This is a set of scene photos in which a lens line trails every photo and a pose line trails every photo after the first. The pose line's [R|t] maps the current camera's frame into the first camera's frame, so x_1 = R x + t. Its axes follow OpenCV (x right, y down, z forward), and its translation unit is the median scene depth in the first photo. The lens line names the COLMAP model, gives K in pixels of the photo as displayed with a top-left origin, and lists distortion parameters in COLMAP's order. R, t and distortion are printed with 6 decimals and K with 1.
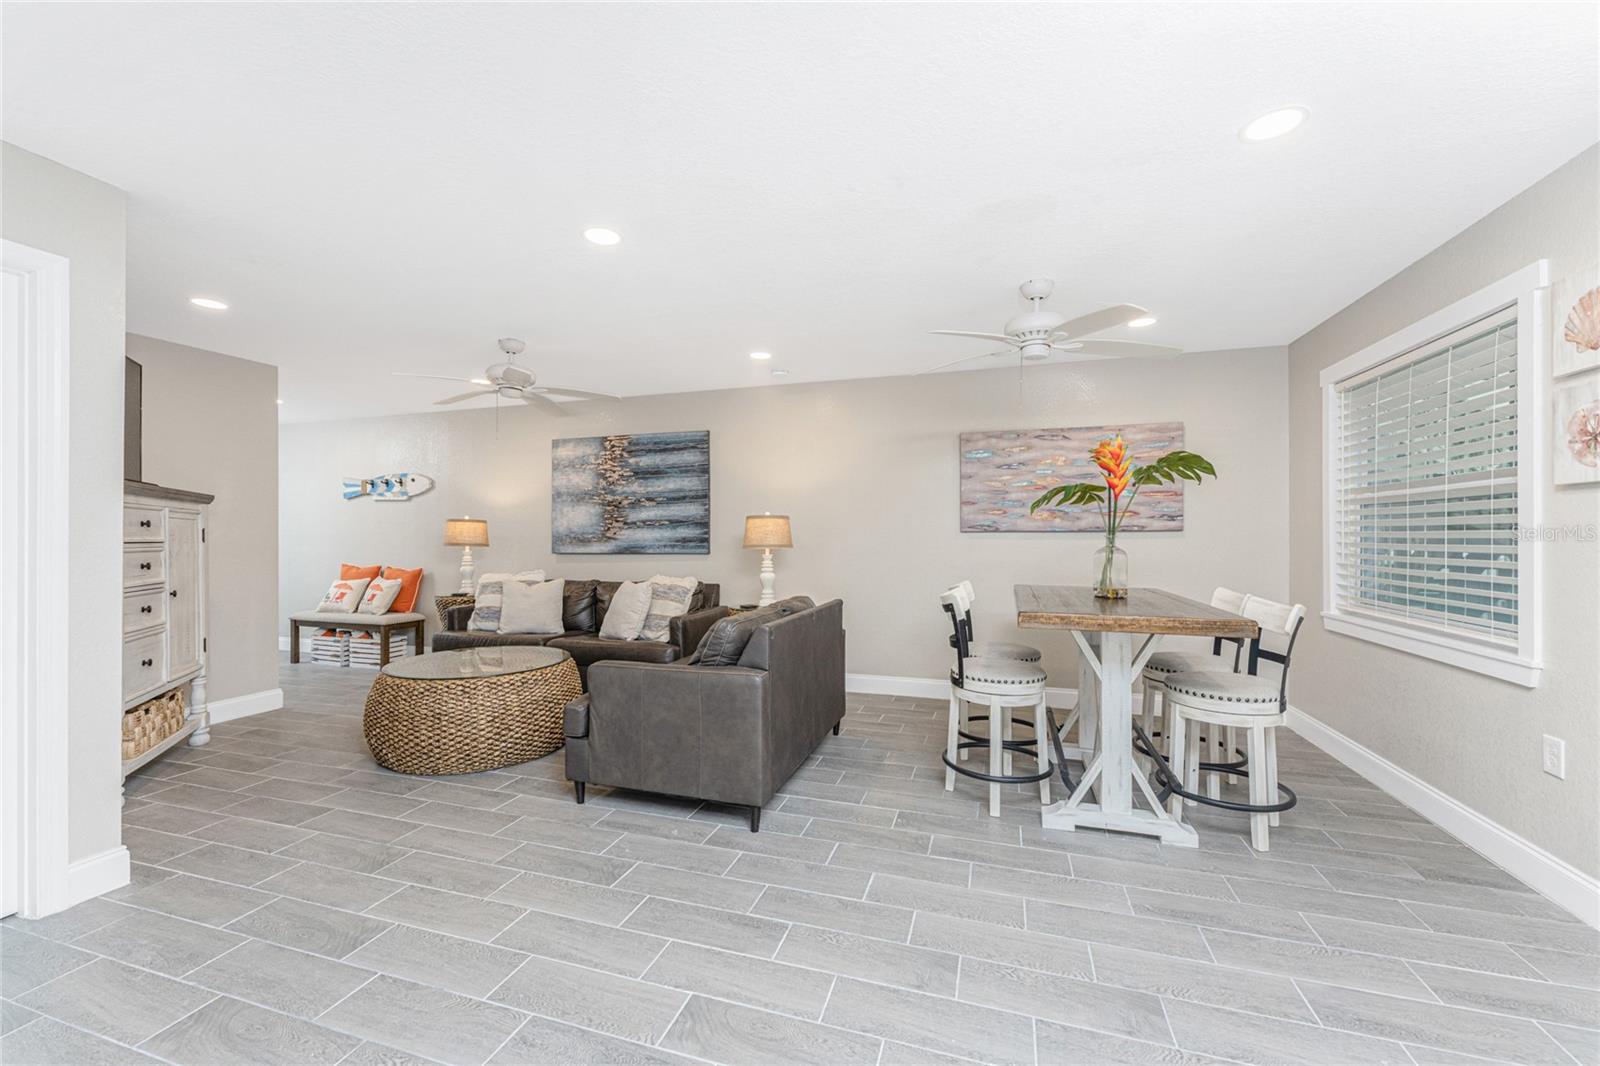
lens RADIAL K [[635.2, 0, 802.9], [0, 635.2, 537.9], [0, 0, 1]] dist [0.000558, 0.000070]
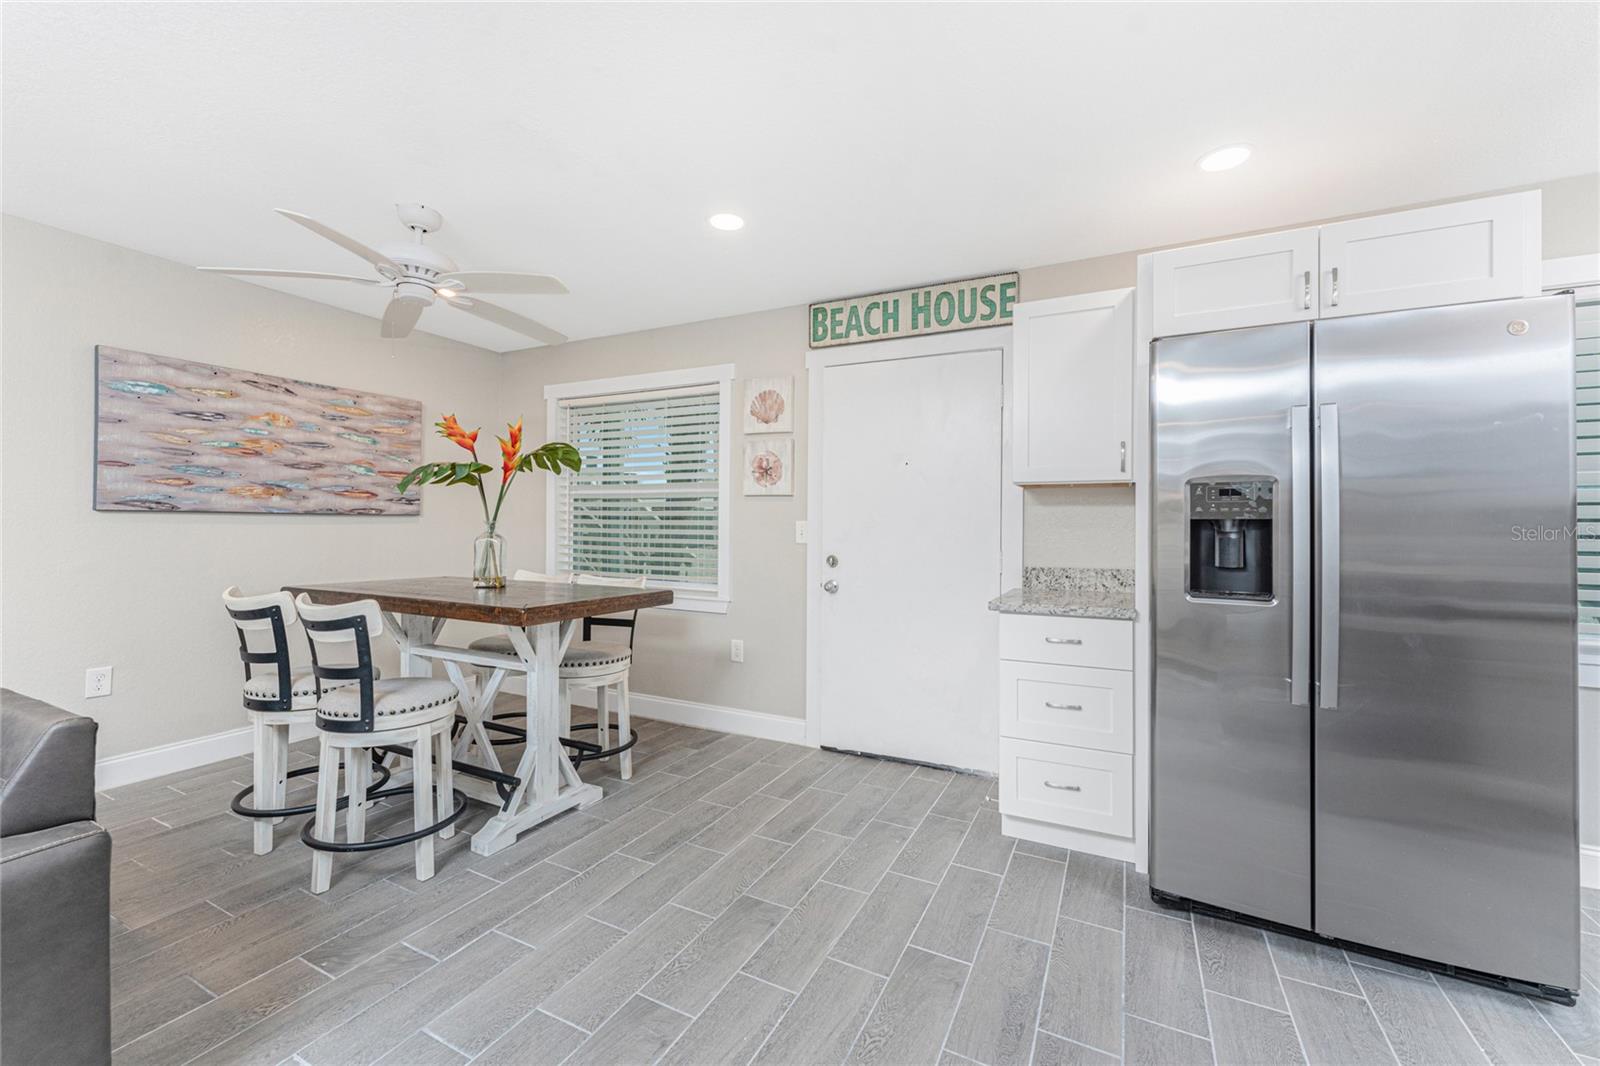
lens RADIAL K [[641.0, 0, 801.5], [0, 641.0, 524.0], [0, 0, 1]] dist [0.001493, 0.000020]
pose [[0.164246, 0.004558, 0.986409, -0.225614], [-0.007635, 0.999965, -0.003350, 0.000215], [-0.986390, -0.006981, 0.164276, 0.234806]]
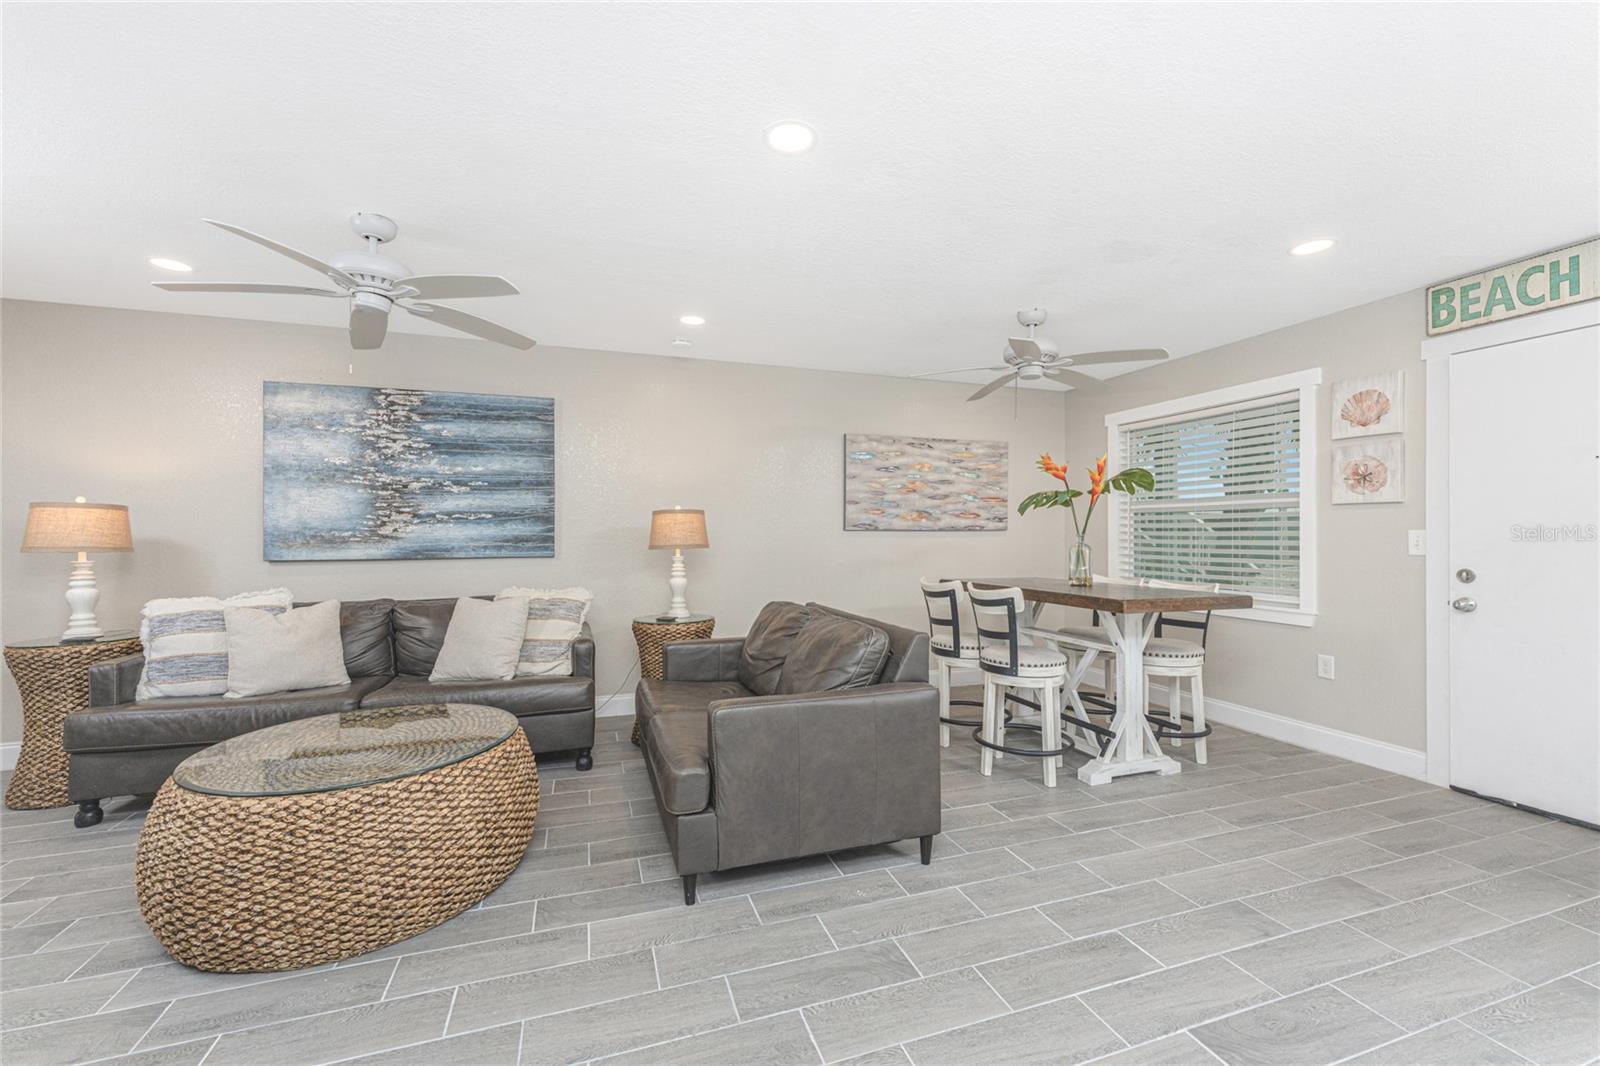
lens RADIAL K [[645.8, 0, 801.2], [0, 645.8, 536.2], [0, 0, 1]] dist [0.000921, 0.000131]
pose [[0.804928, -0.000323, 0.593373, -0.402953], [0.000781, 1.000000, -0.000515, 0.000248], [-0.593372, 0.000878, 0.804928, 0.196723]]
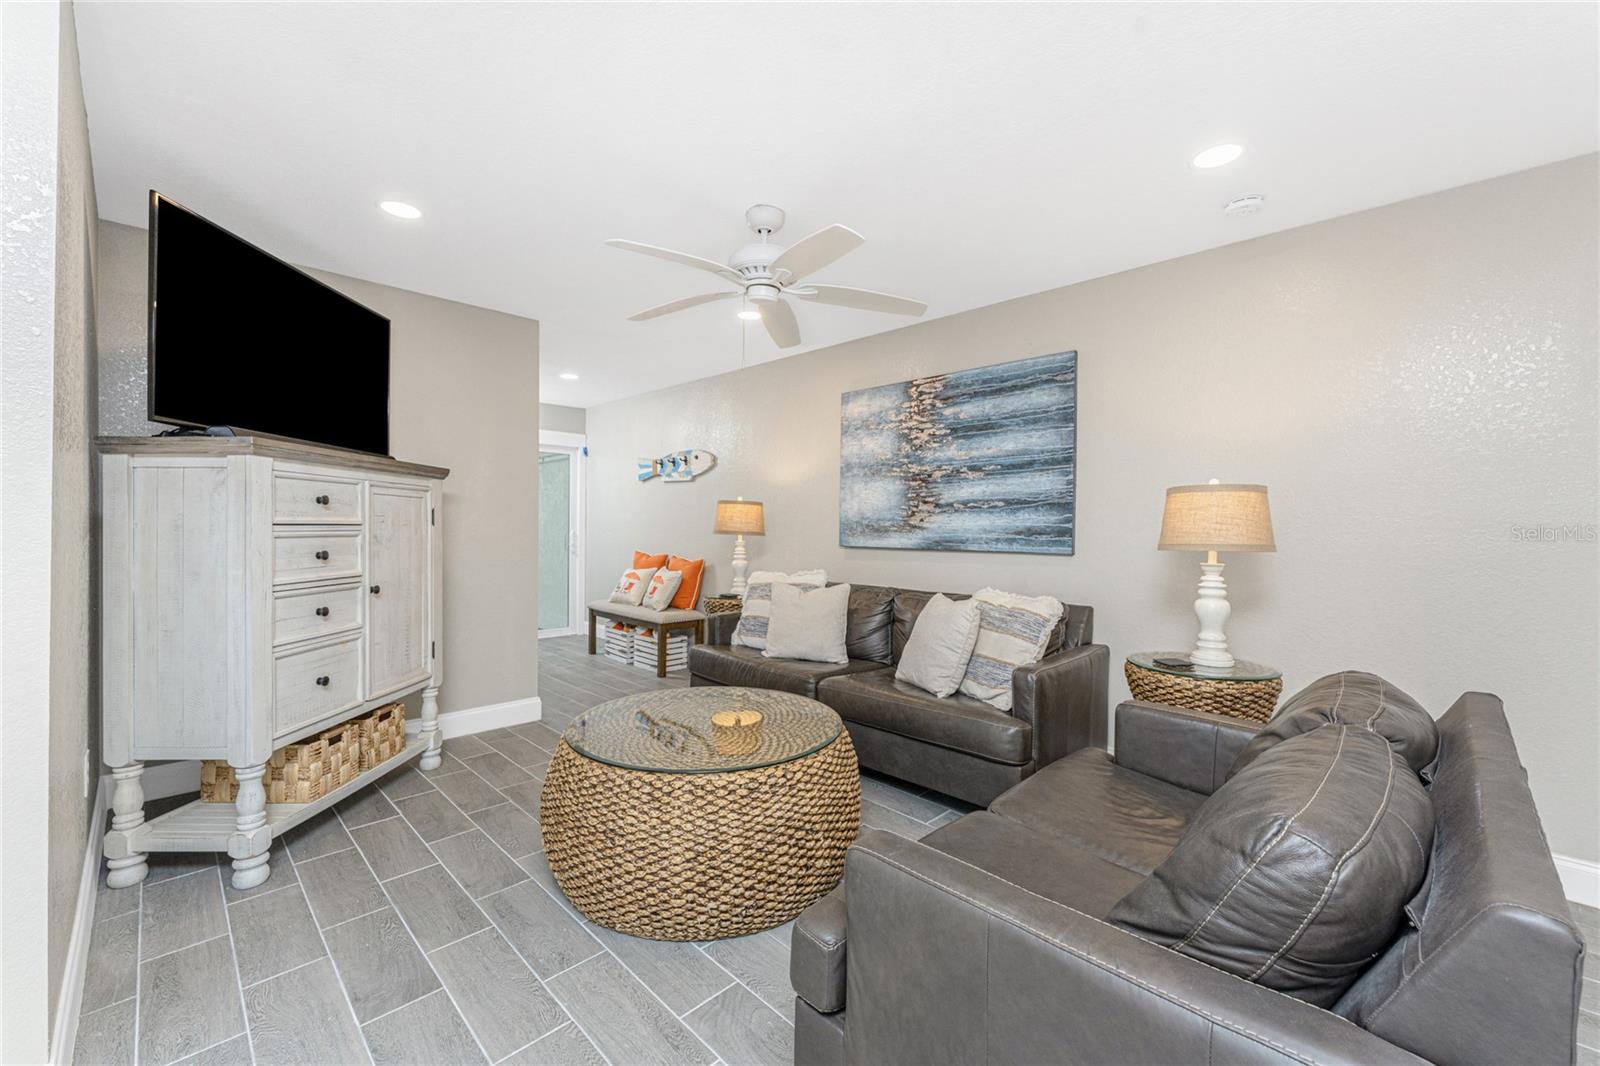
lens RADIAL K [[641.1, 0, 800.0], [0, 641.1, 533.0], [0, 0, 1]] dist [0.000409, 0.000000]
pose [[0.887499, 0.017162, -0.460489, -0.104978], [-0.013275, 0.999844, 0.011678, 0.000519], [0.460618, -0.004251, 0.887588, 0.364204]]
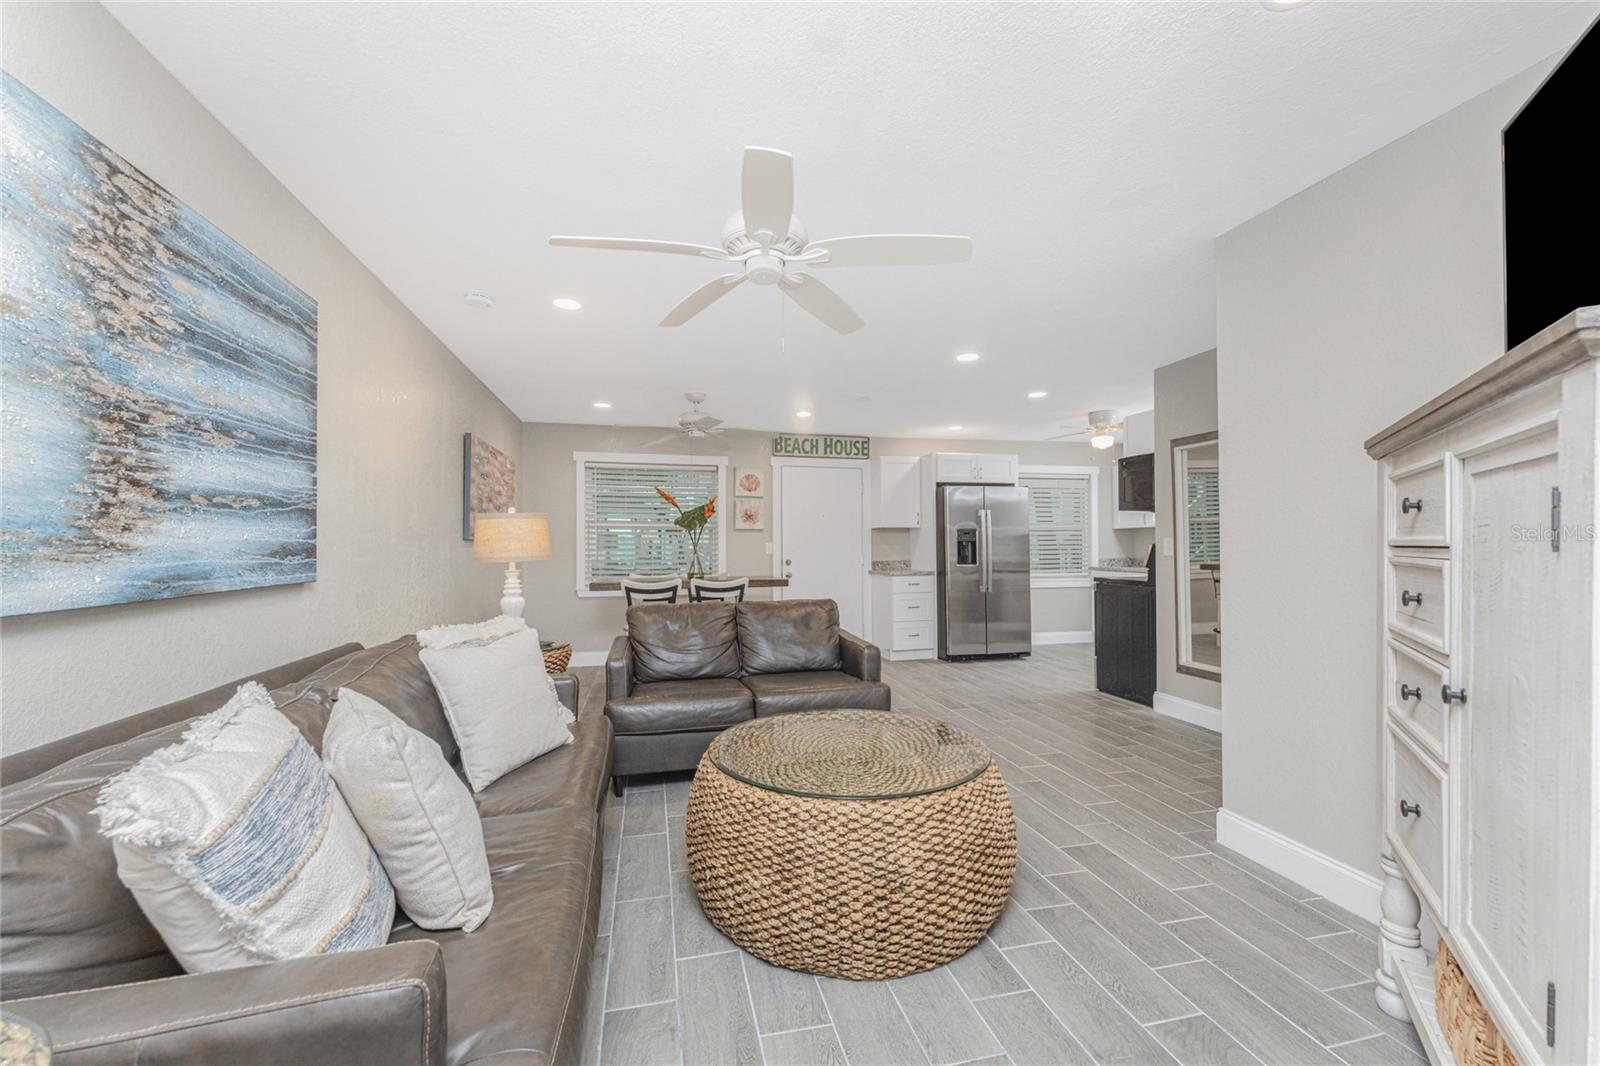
lens RADIAL K [[635.2, 0, 802.9], [0, 635.2, 537.9], [0, 0, 1]] dist [0.000558, 0.000070]
pose [[-0.513473, 0.013269, 0.858003, -0.751246], [0.004317, 0.999908, -0.012880, 0.001781], [-0.858095, -0.002909, -0.513482, 1.007162]]
